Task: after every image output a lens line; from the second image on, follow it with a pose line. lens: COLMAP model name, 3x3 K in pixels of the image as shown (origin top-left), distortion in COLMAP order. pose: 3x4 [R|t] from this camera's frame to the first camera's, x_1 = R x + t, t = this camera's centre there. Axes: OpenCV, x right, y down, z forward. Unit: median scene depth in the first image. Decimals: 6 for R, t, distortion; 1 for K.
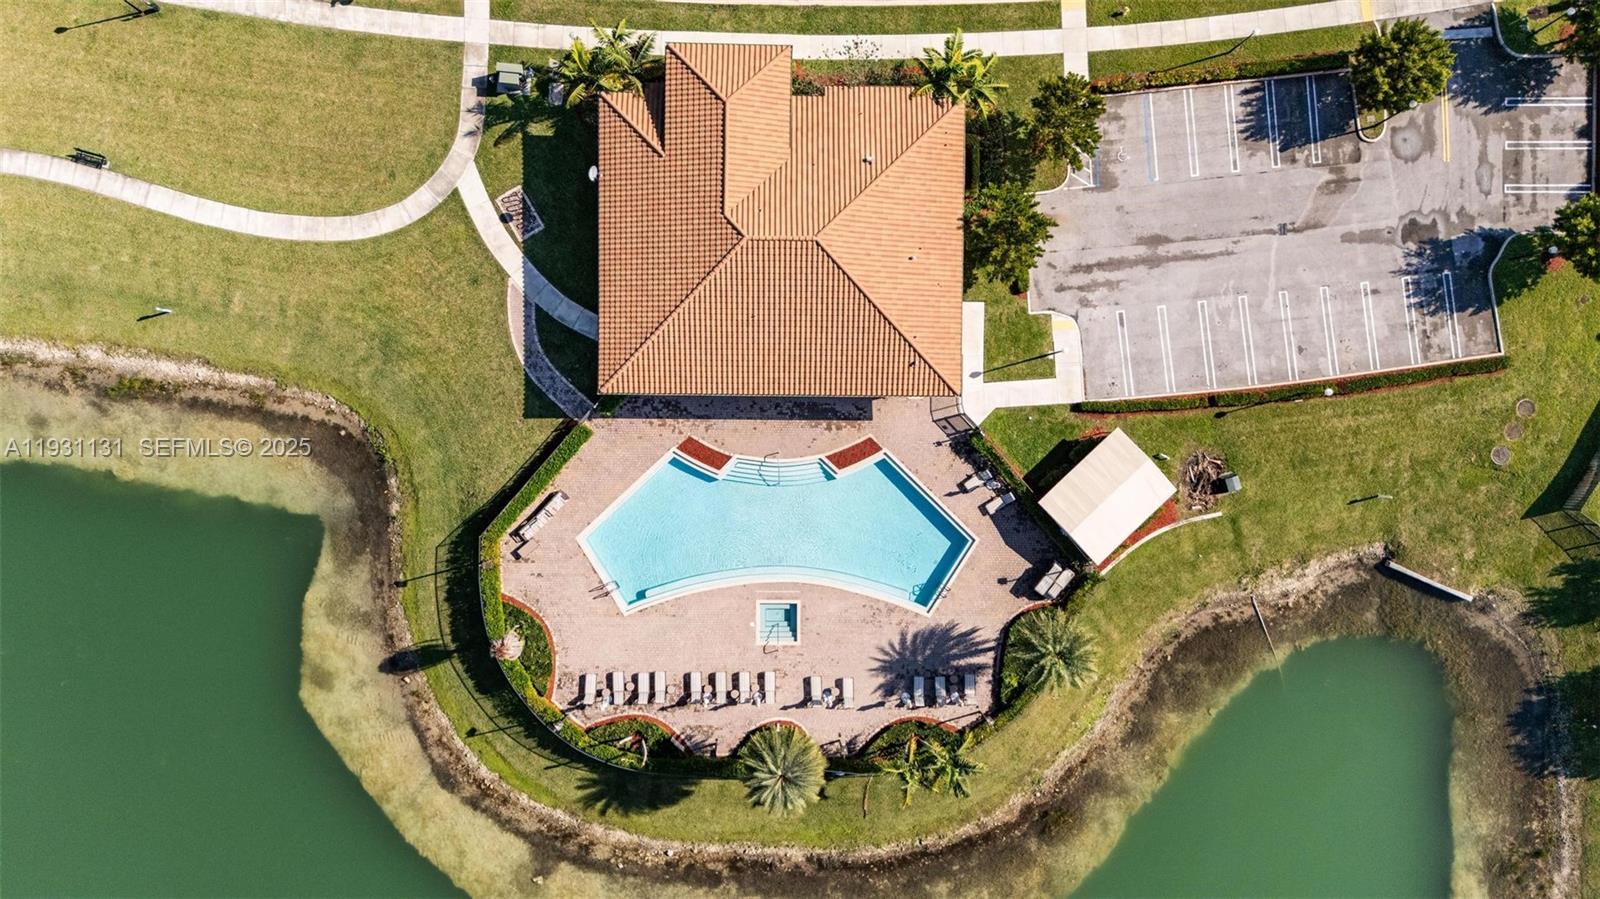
lens RADIAL K [[1167.8, 0, 804.9], [0, 1167.8, 451.8], [0, 0, 1]] dist [0.066931, -0.066216]
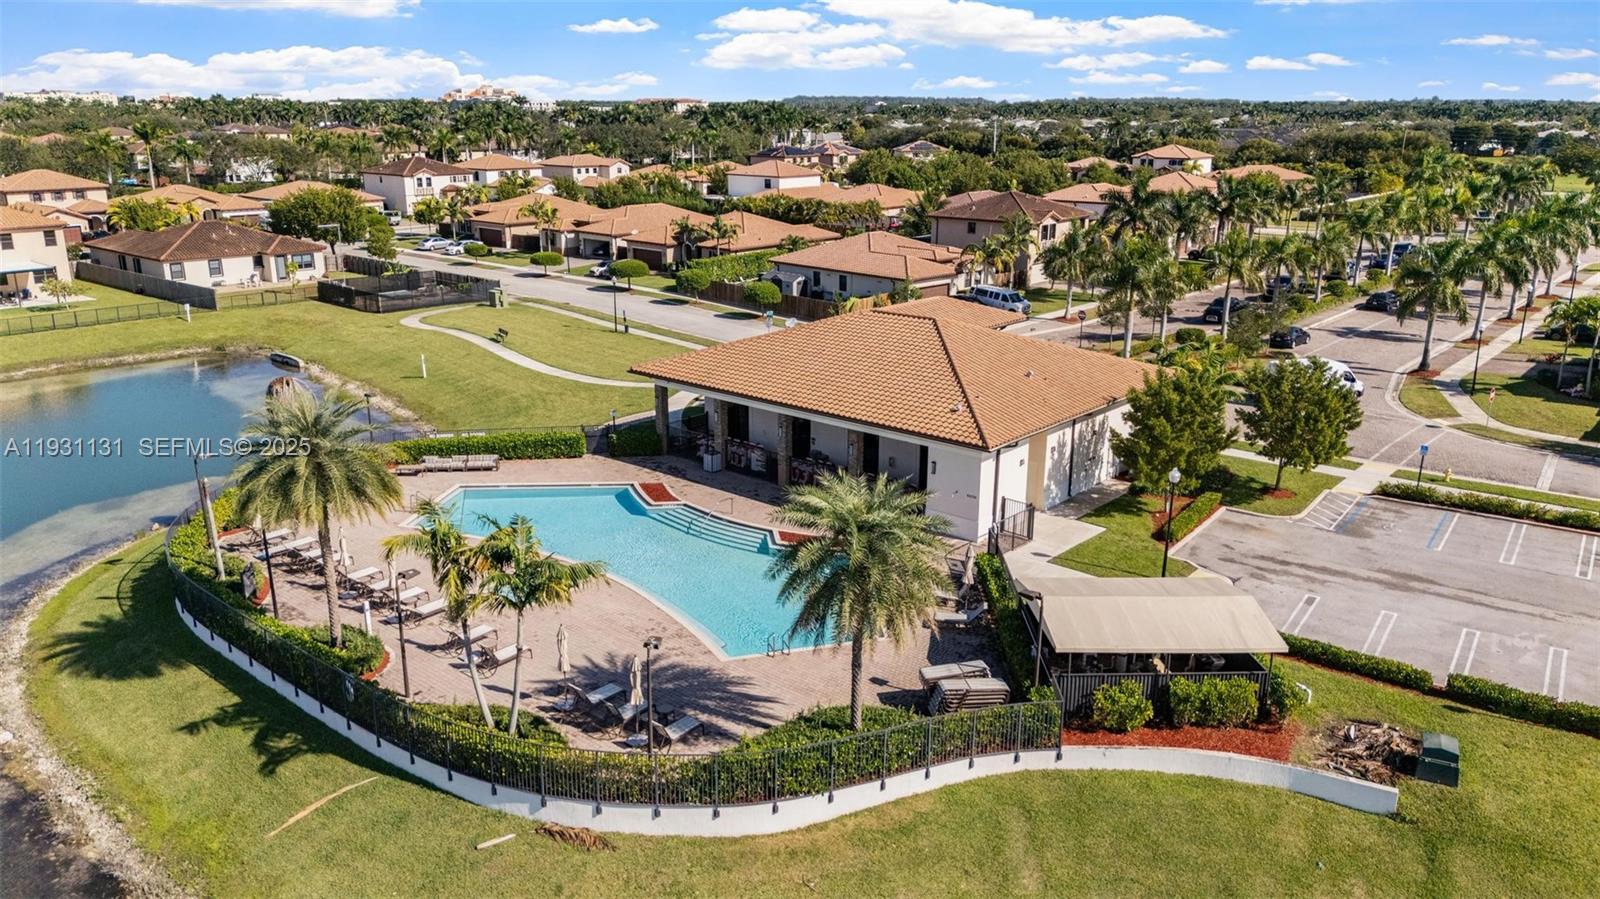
lens RADIAL K [[1167.8, 0, 804.9], [0, 1167.8, 451.8], [0, 0, 1]] dist [0.066931, -0.066216]
pose [[0.761549, 0.173089, -0.624566, 0.432179], [-0.647988, 0.221815, -0.728635, 0.464000], [0.012420, 0.959603, 0.281083, 0.758251]]
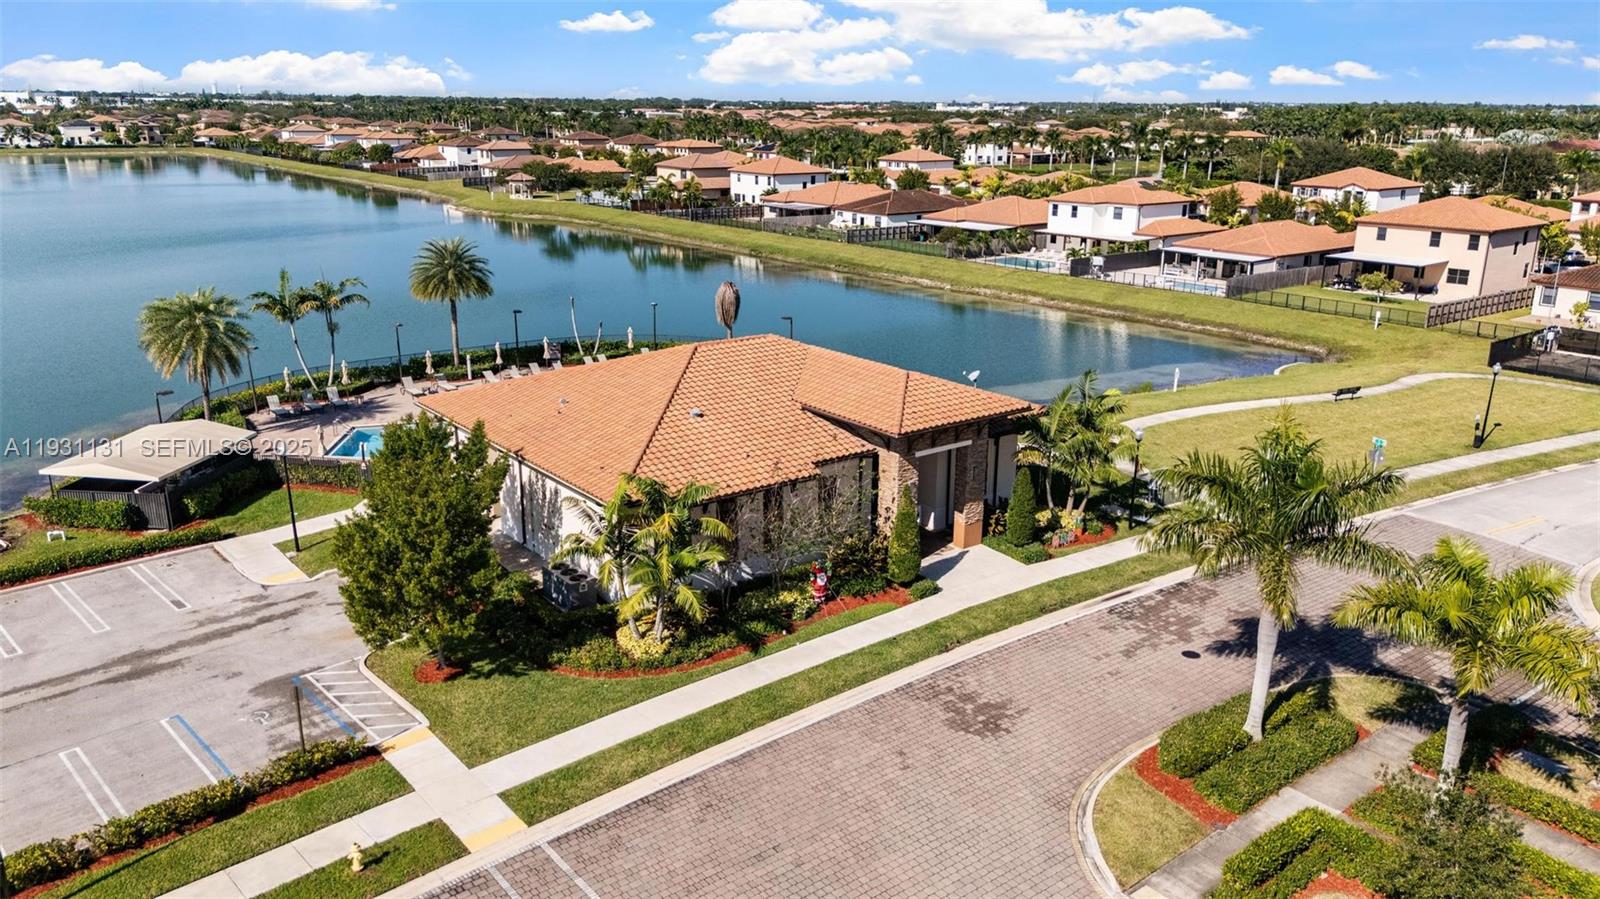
lens RADIAL K [[1167.8, 0, 804.9], [0, 1167.8, 451.8], [0, 0, 1]] dist [0.066931, -0.066216]
pose [[-0.784913, 0.156601, -0.599489, 0.363406], [-0.619508, -0.215505, 0.754829, -0.716681], [-0.010986, 0.963864, 0.266169, 0.771144]]
